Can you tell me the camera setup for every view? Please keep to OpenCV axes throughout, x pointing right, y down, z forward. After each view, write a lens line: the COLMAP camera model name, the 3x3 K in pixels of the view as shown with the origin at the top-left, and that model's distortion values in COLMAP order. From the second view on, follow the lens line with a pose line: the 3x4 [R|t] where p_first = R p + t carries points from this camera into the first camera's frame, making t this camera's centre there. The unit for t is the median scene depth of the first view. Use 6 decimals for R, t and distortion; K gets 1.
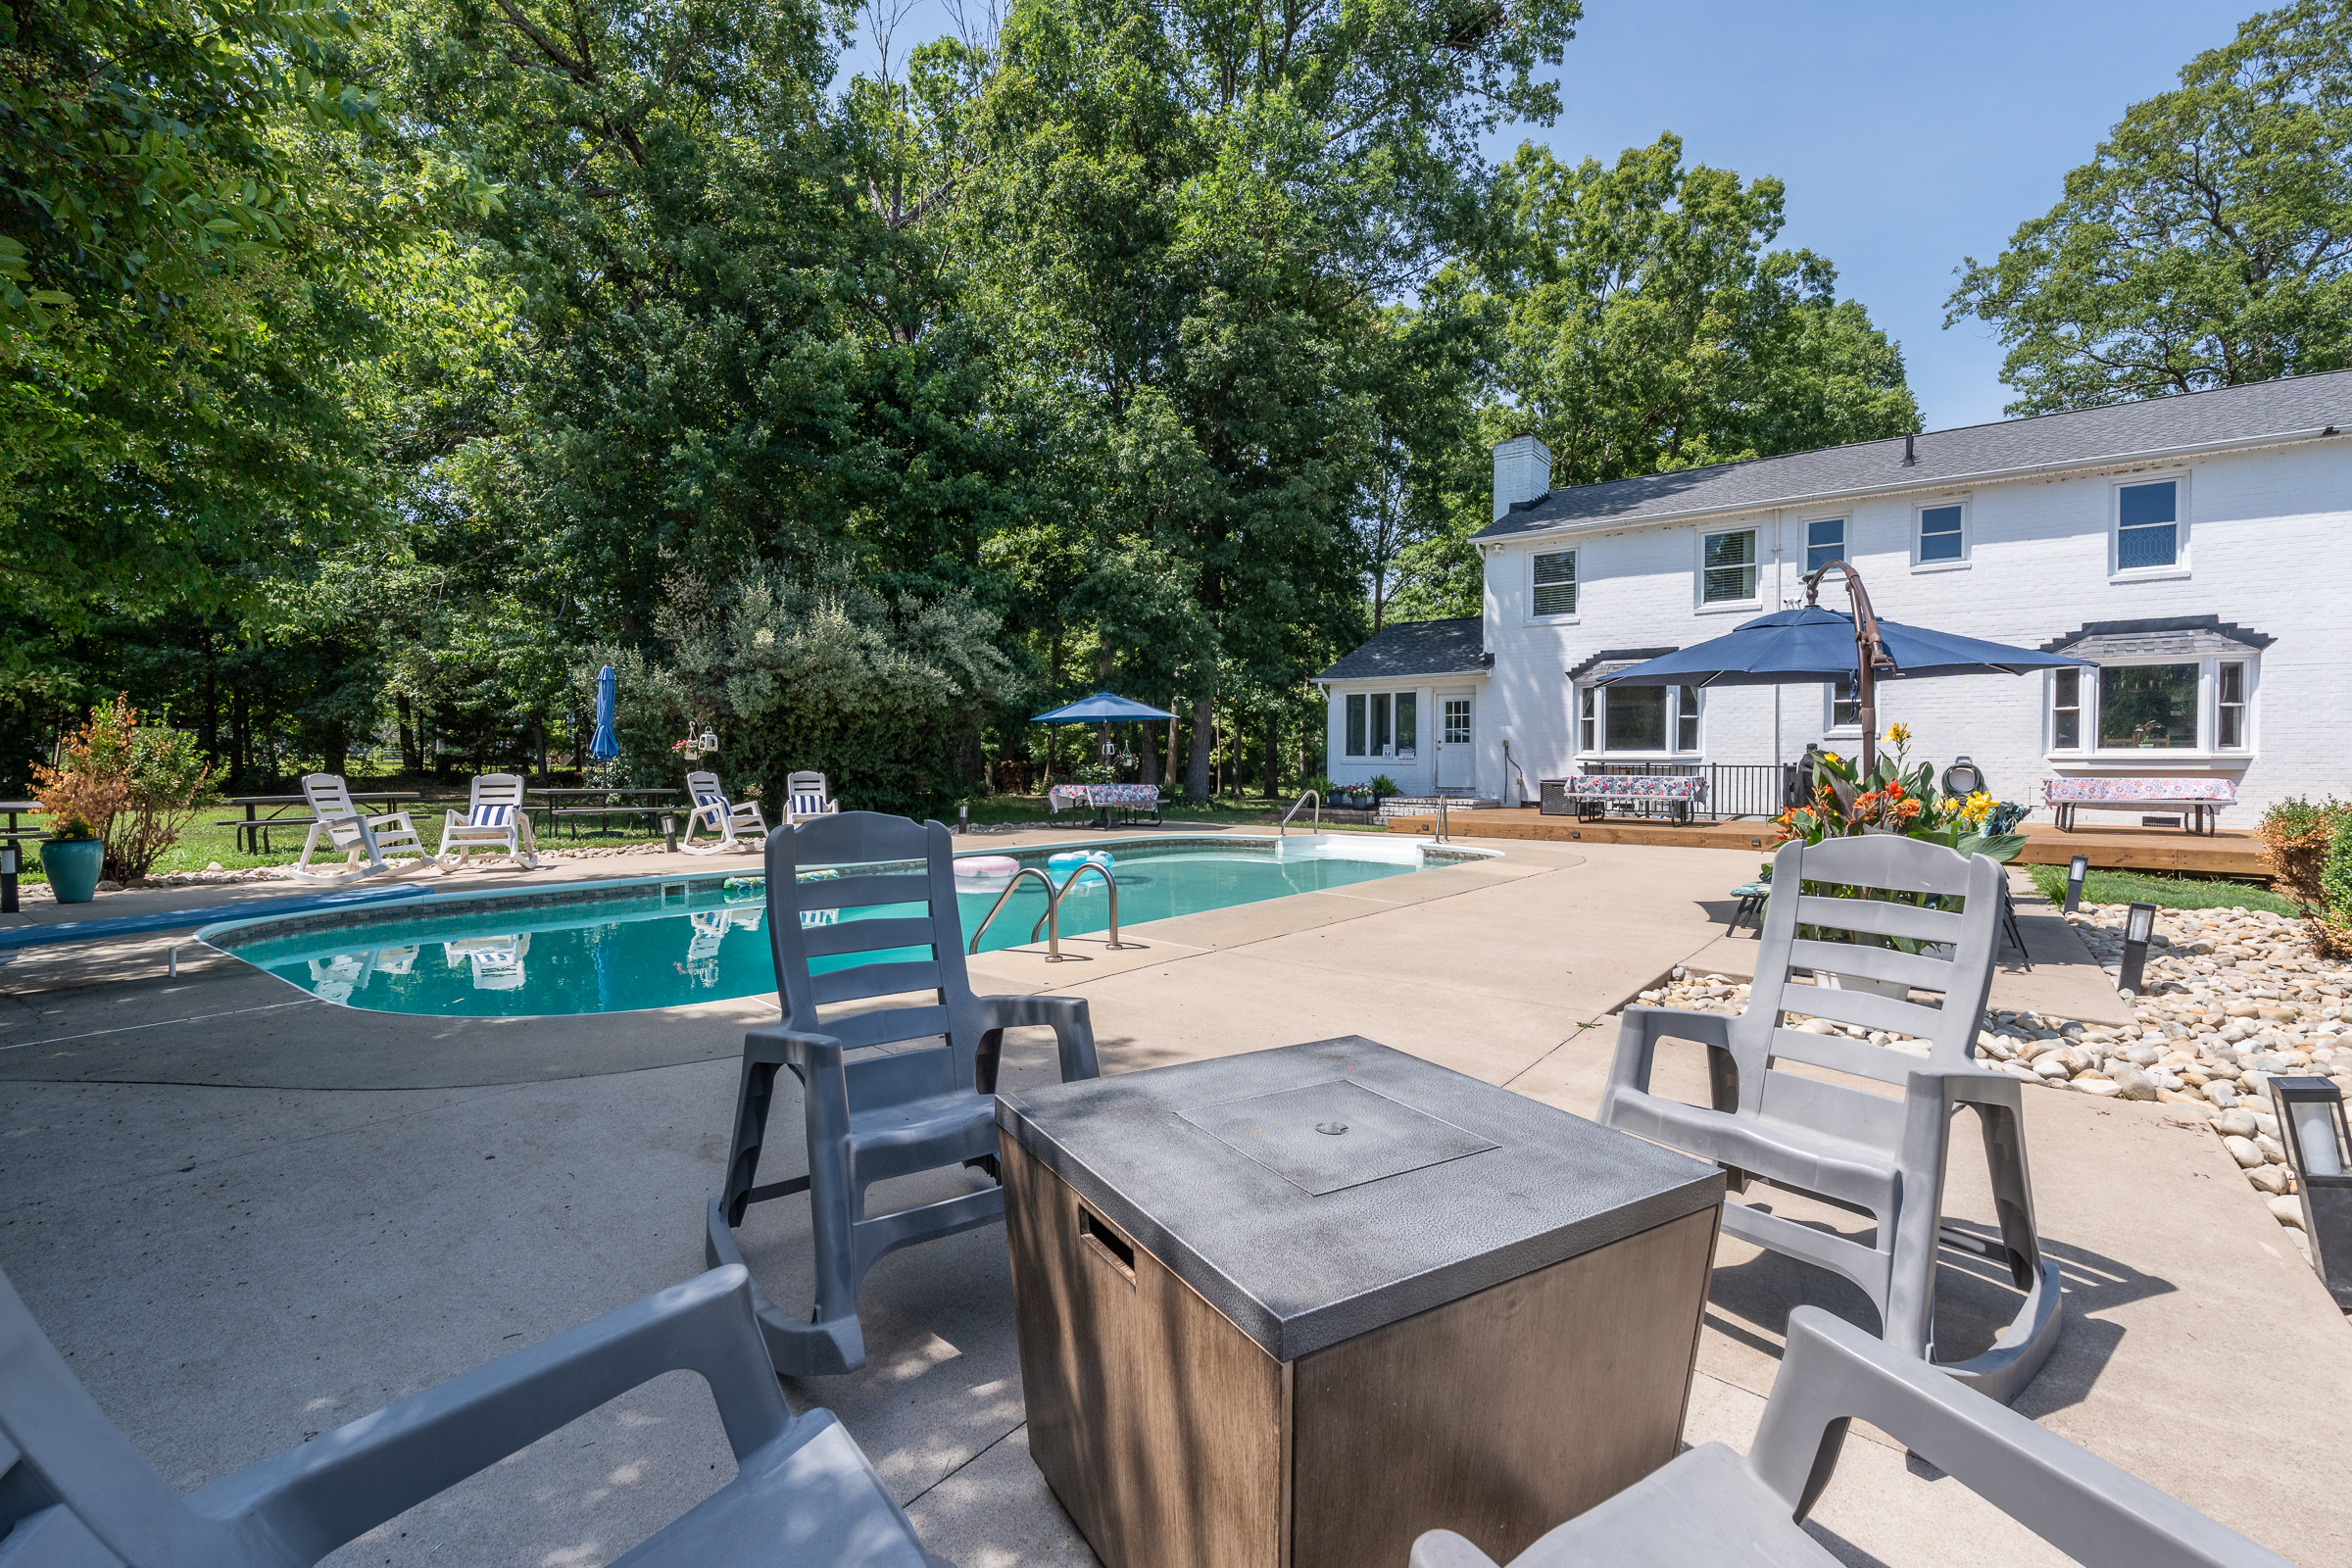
lens RADIAL K [[1039.7, 0, 1176.0], [0, 1039.7, 784.0], [0, 0, 1]] dist [-0.003856, -0.000042]
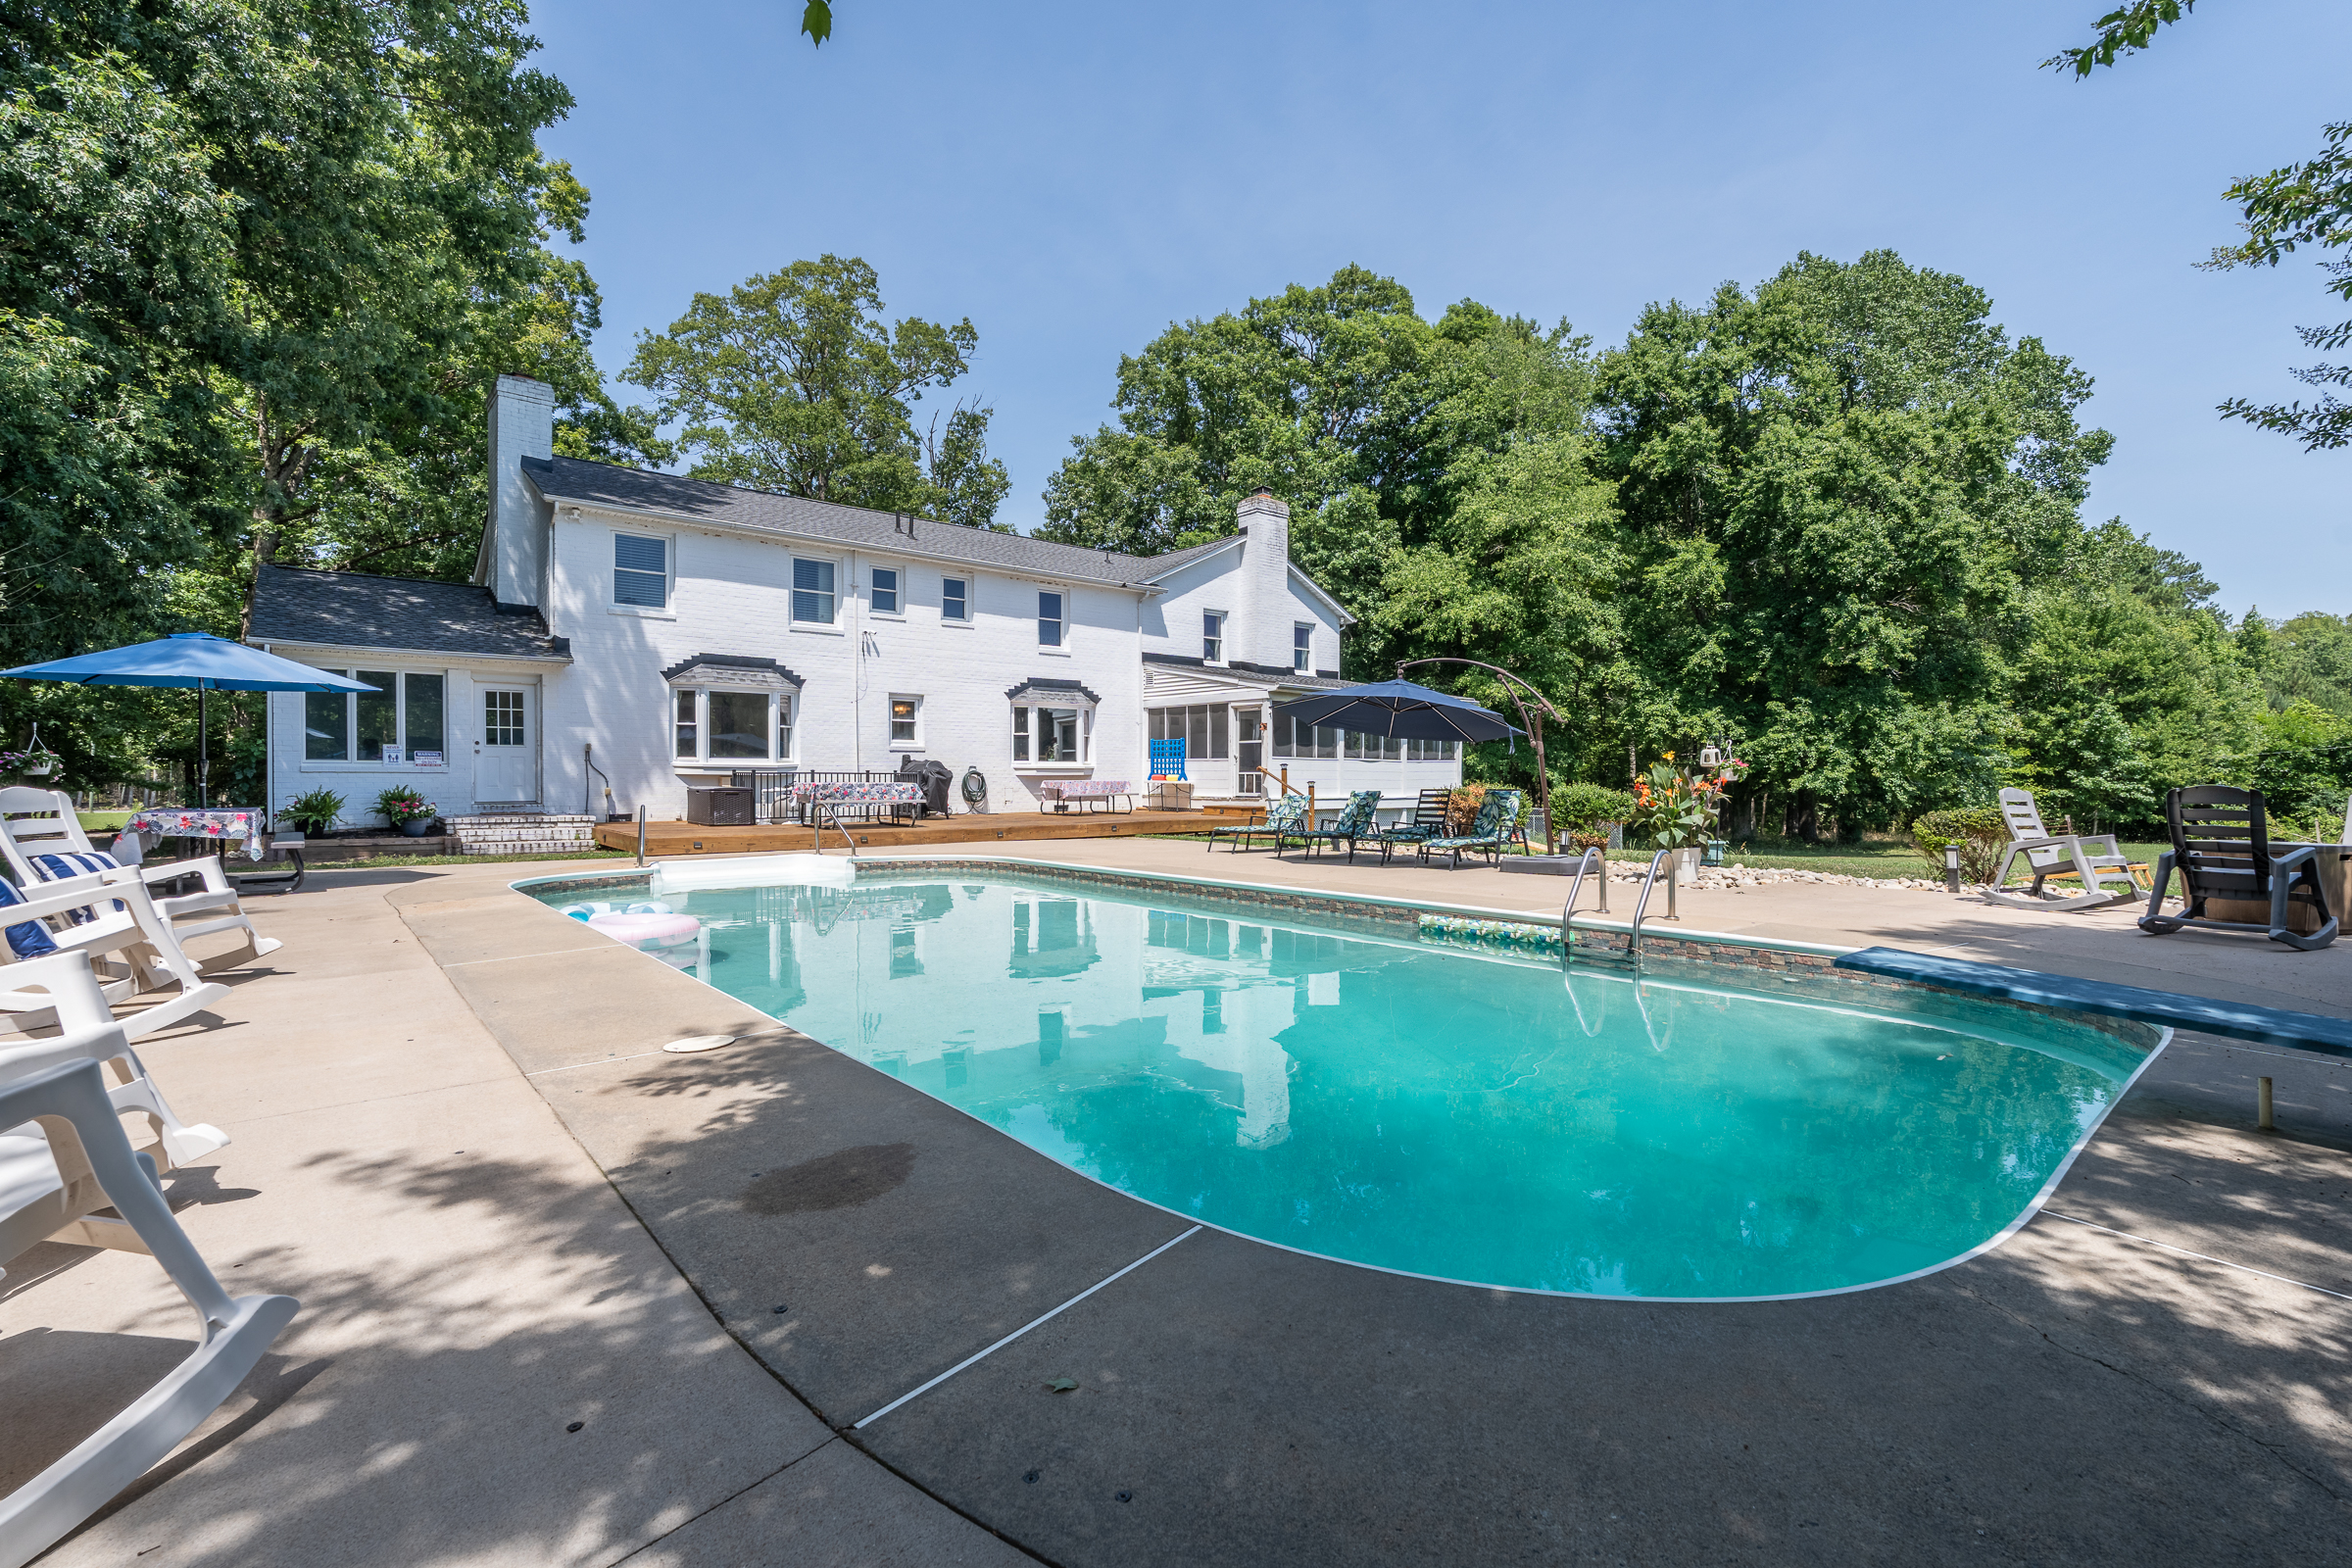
lens RADIAL K [[1035.1, 0, 1172.3], [0, 1035.1, 779.6], [0, 0, 1]] dist [-0.005544, -0.000163]
pose [[0.213981, -0.006393, 0.976817, -0.426442], [0.020443, 0.999789, 0.002065, -0.005145], [-0.976624, 0.019527, 0.214067, 0.377708]]
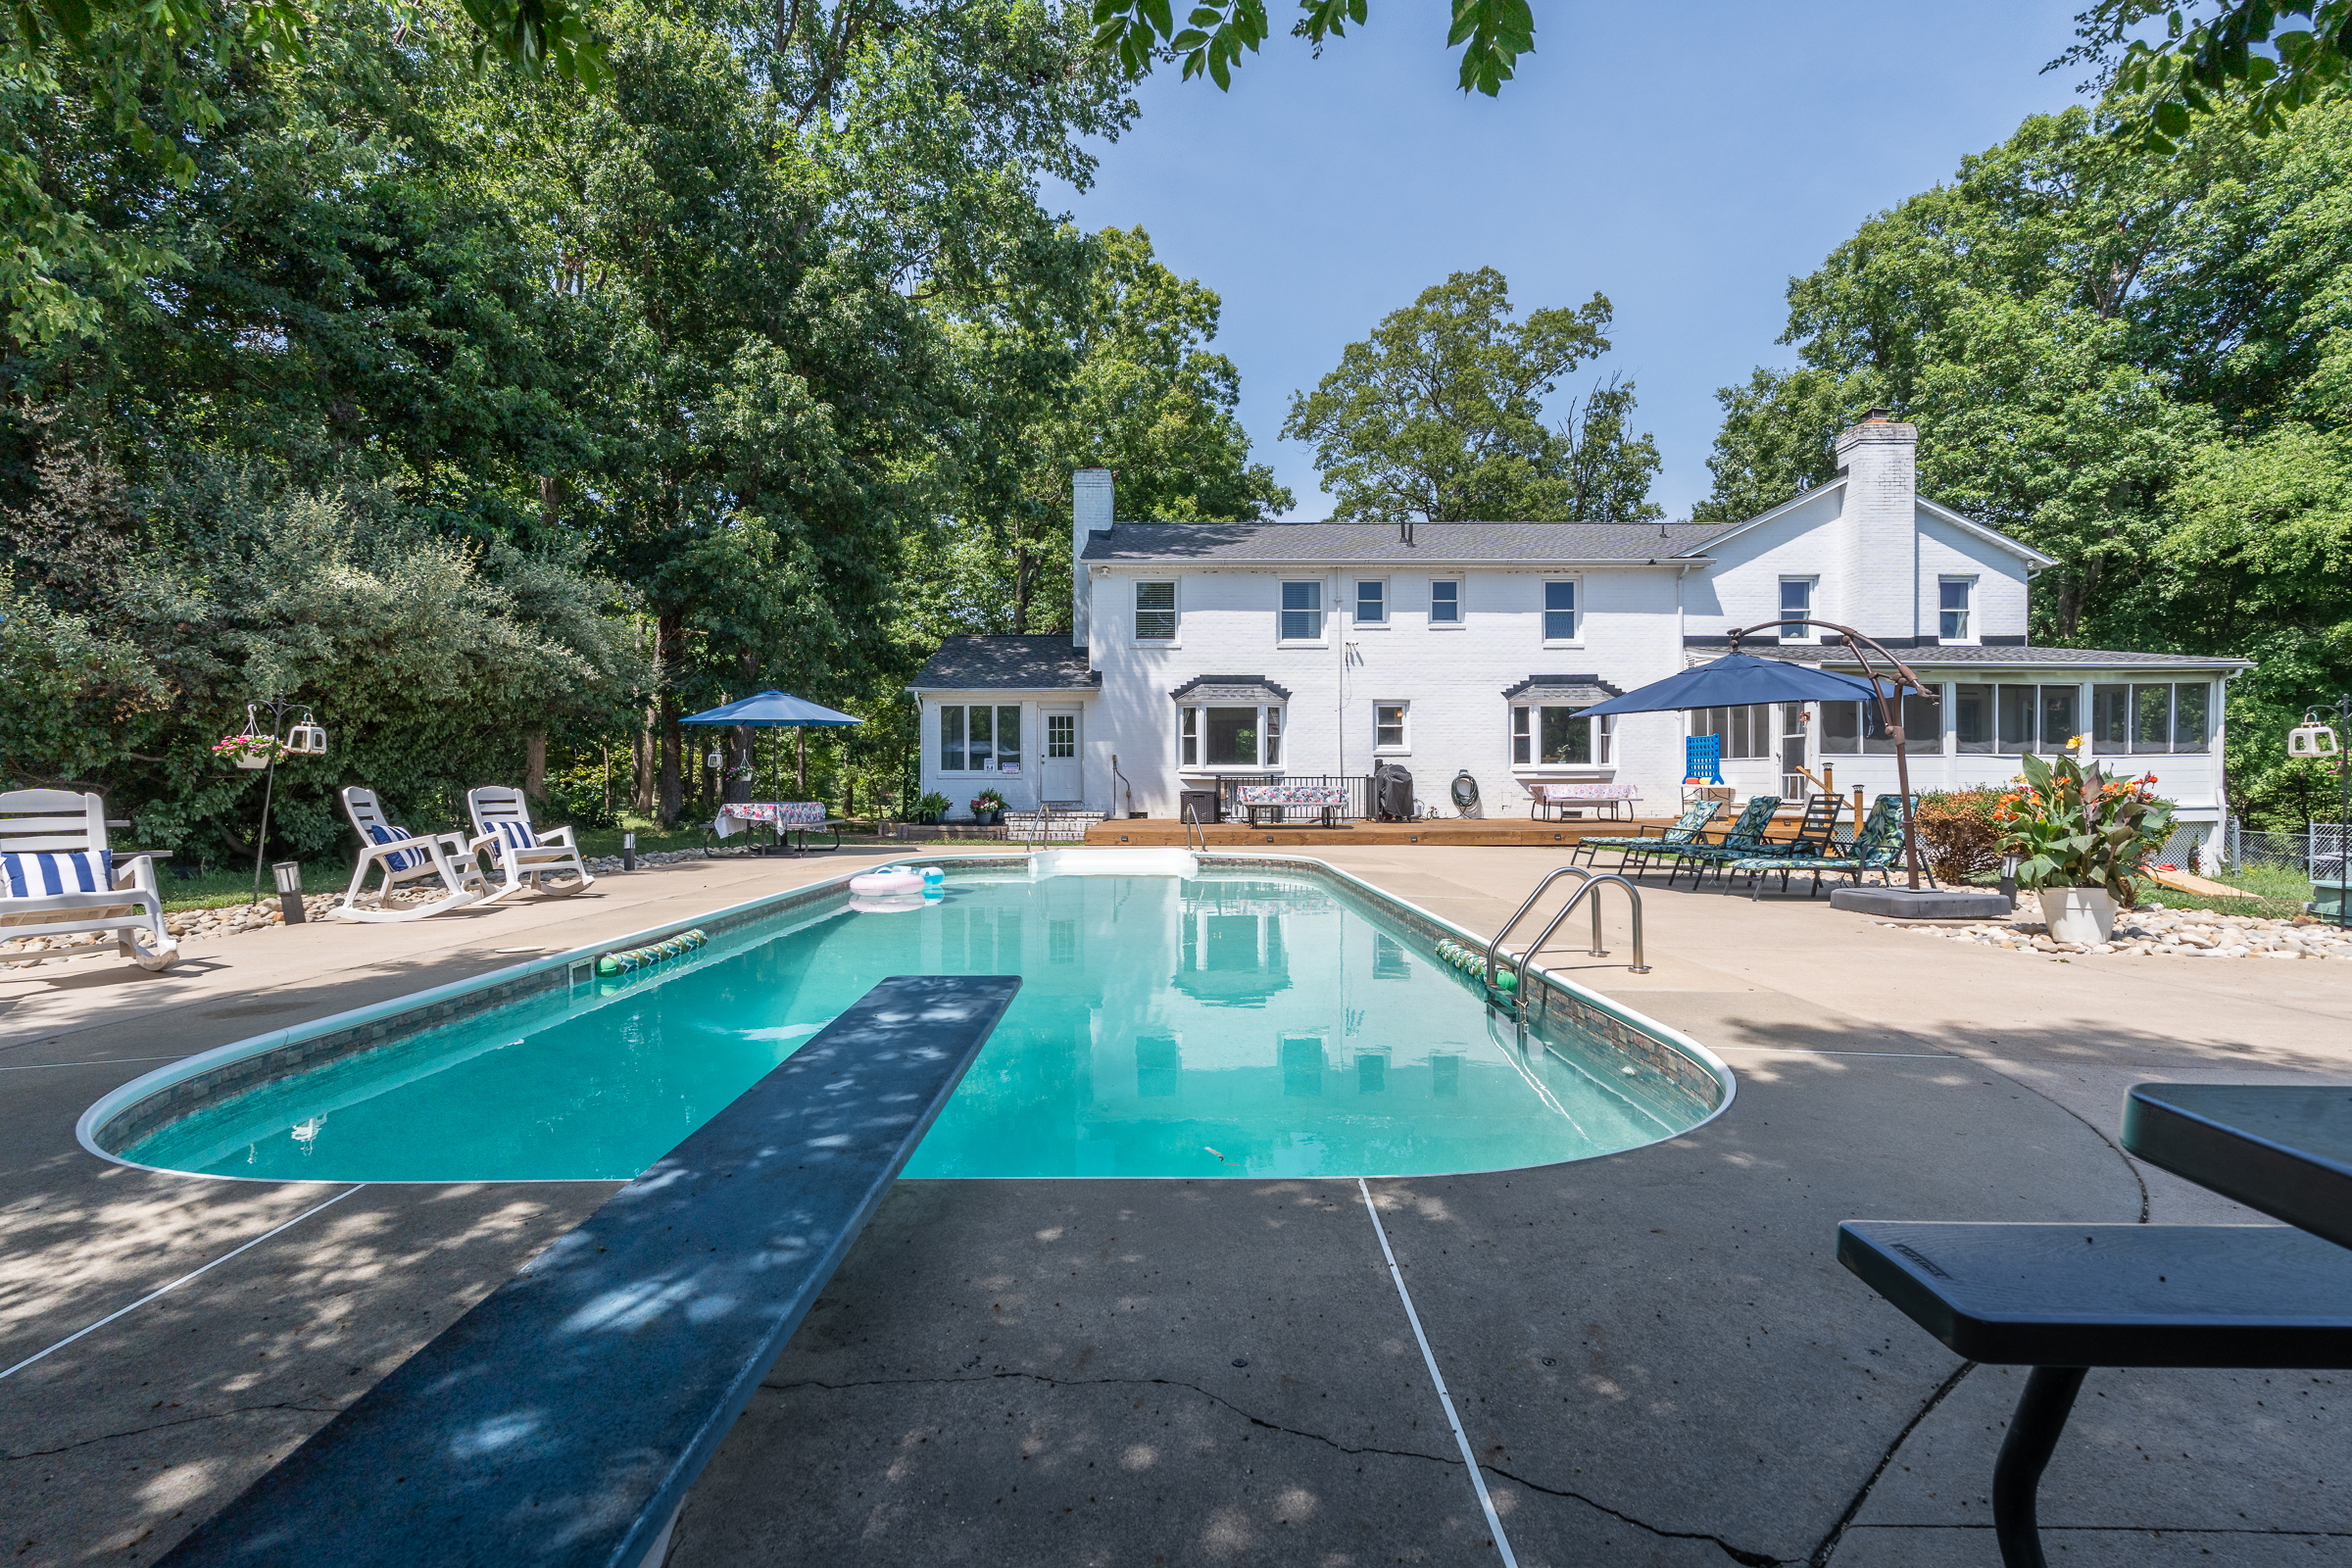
lens RADIAL K [[1035.1, 0, 1172.3], [0, 1035.1, 779.6], [0, 0, 1]] dist [-0.005544, -0.000163]
pose [[0.793318, -0.003669, 0.608796, -0.288724], [0.017916, 0.999689, -0.017322, 0.002094], [-0.608544, 0.024649, 0.793137, 0.144969]]
